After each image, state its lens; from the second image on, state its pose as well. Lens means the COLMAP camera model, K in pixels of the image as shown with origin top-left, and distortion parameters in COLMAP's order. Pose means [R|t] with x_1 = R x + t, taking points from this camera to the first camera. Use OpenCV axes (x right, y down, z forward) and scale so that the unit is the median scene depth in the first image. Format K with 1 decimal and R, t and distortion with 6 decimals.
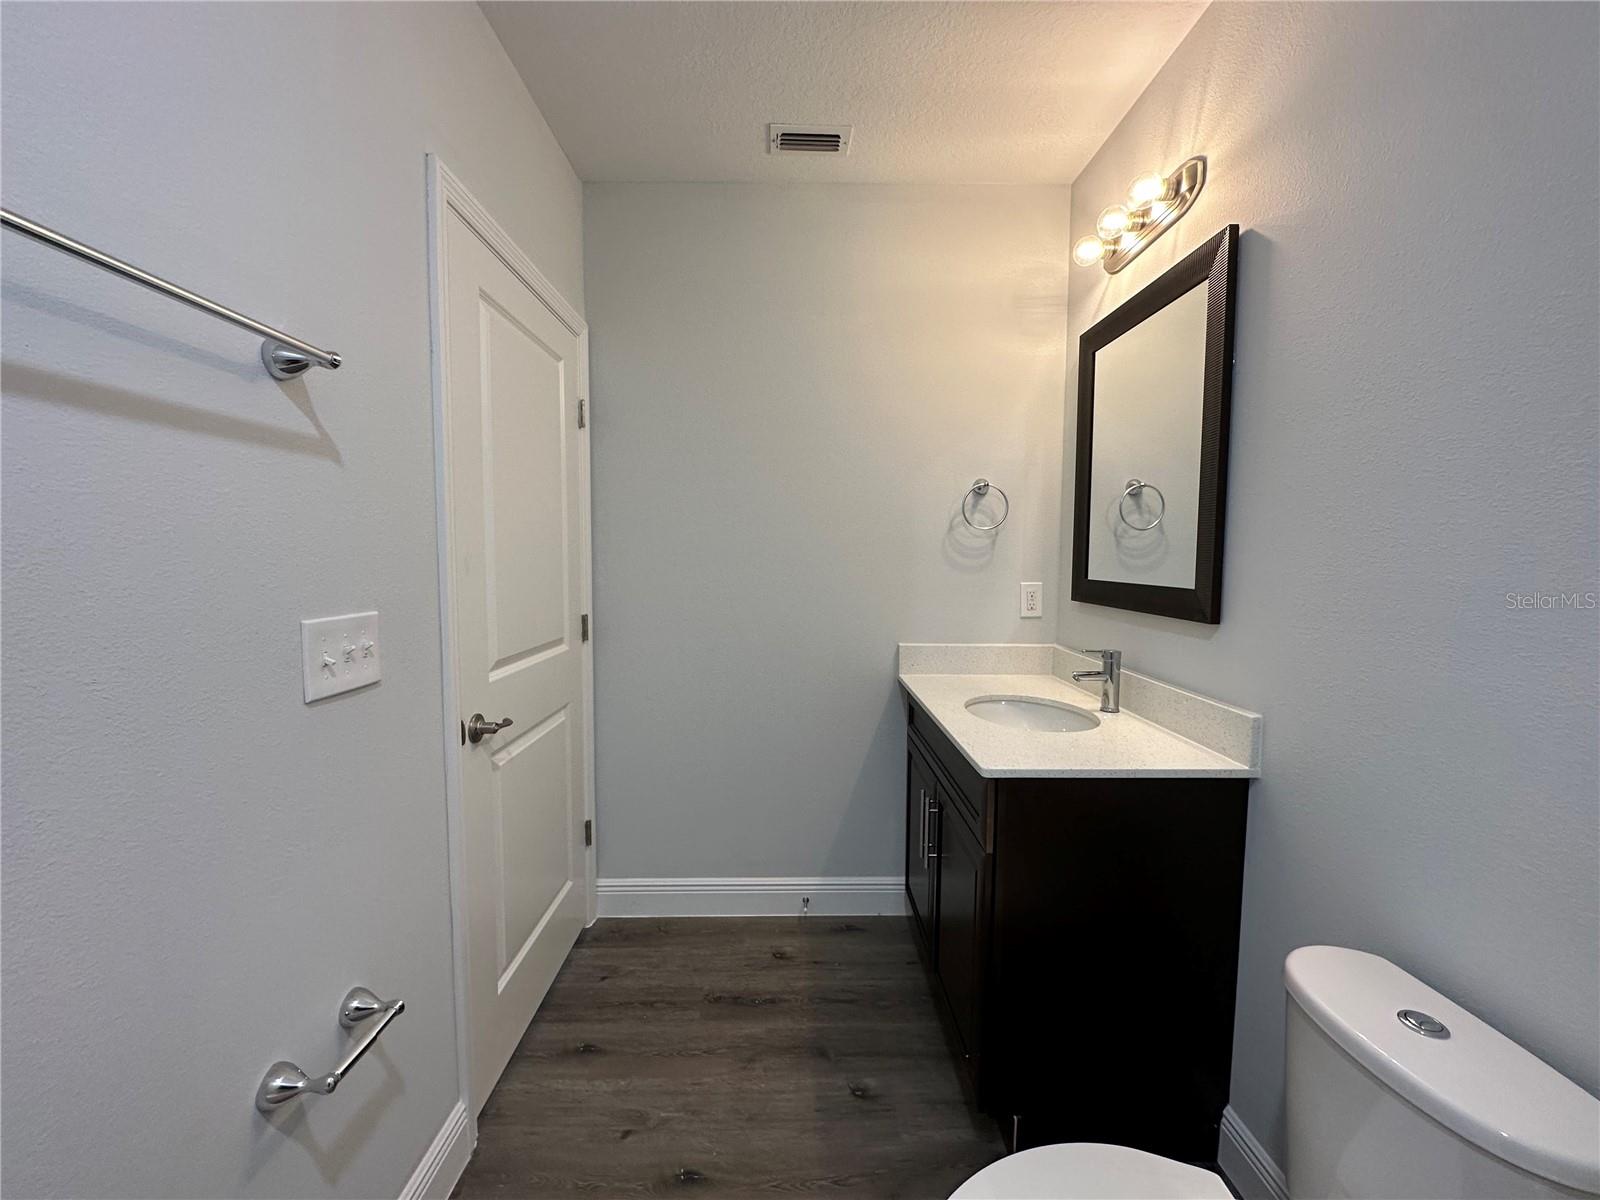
lens RADIAL K [[638.1, 0, 798.0], [0, 638.1, 597.4], [0, 0, 1]] dist [-0.002983, 0.000172]
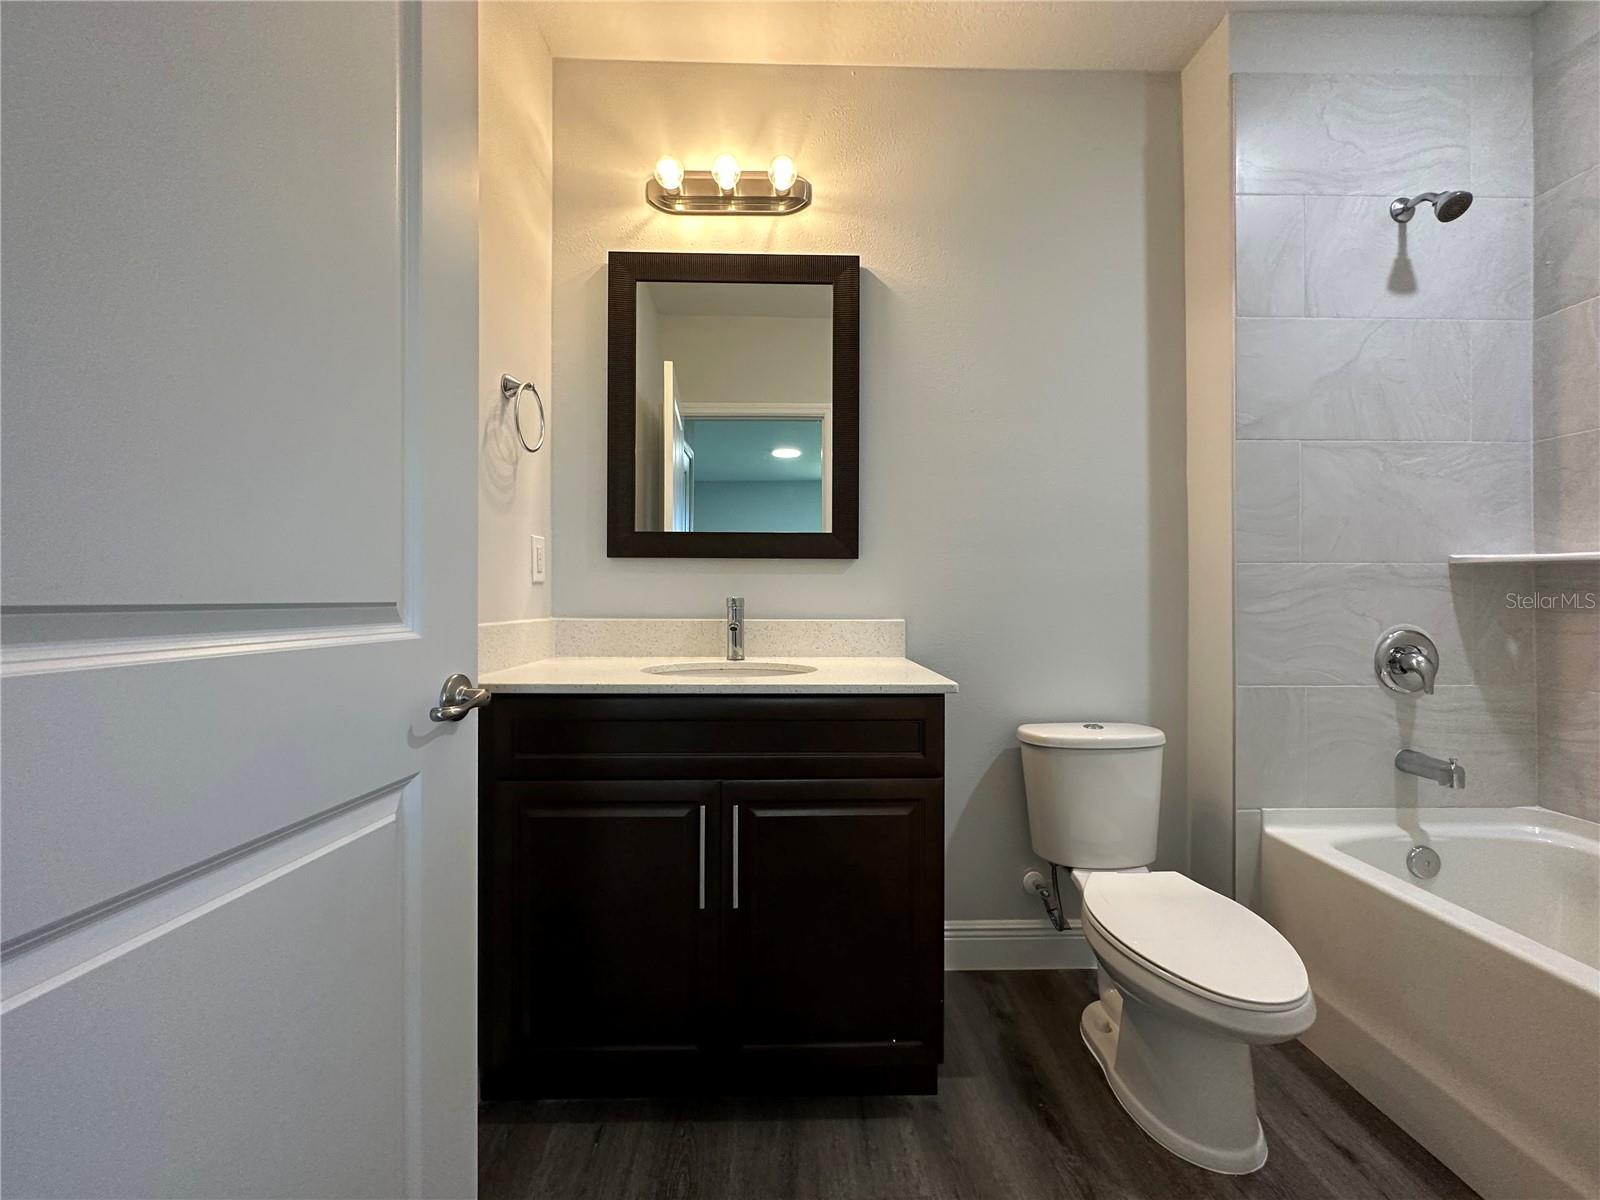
lens RADIAL K [[638.1, 0, 798.0], [0, 638.1, 597.4], [0, 0, 1]] dist [-0.002983, 0.000172]
pose [[-0.018390, -0.002075, 0.999829, -0.534320], [0.067728, 0.997698, 0.003317, 0.090382], [-0.997534, 0.067777, -0.018207, 0.977161]]
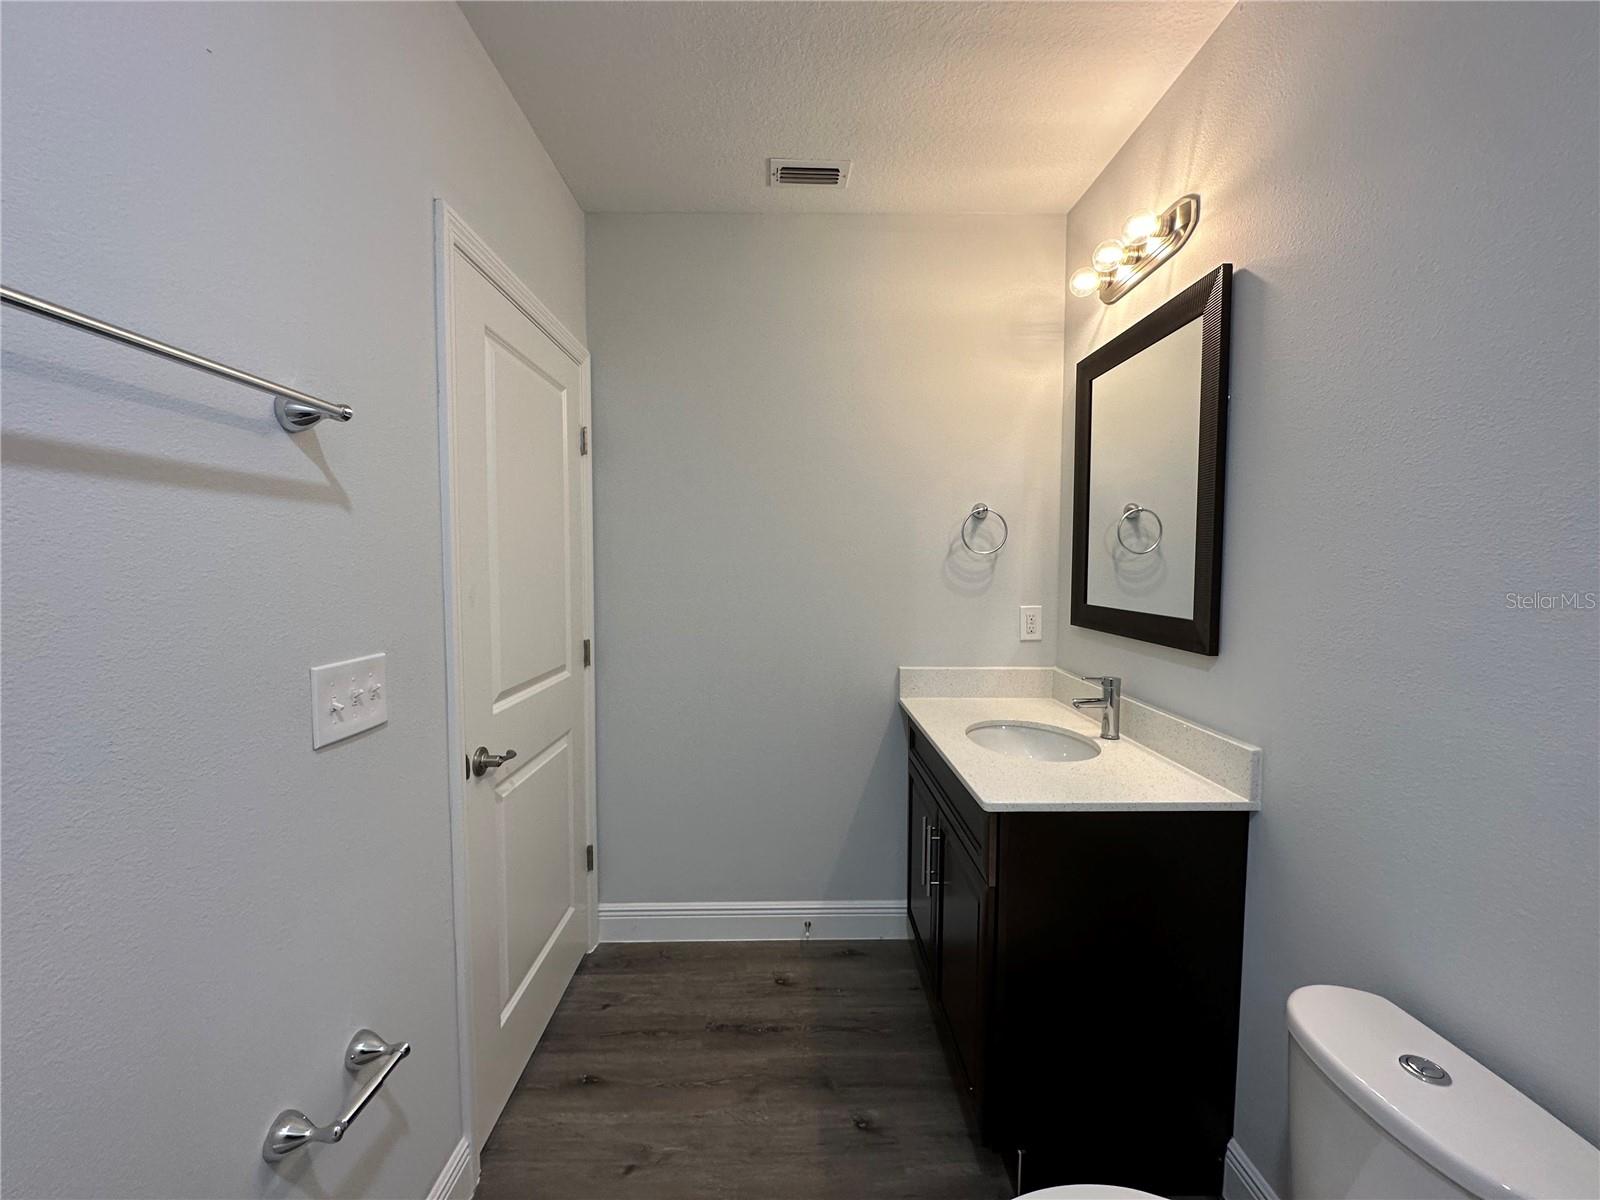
lens RADIAL K [[638.1, 0, 798.0], [0, 638.1, 597.4], [0, 0, 1]] dist [-0.002983, 0.000172]
pose [[0.999992, -0.003220, 0.002221, -0.005008], [0.003249, 0.999904, -0.013433, -0.034202], [-0.002178, 0.013440, 0.999907, -0.007842]]
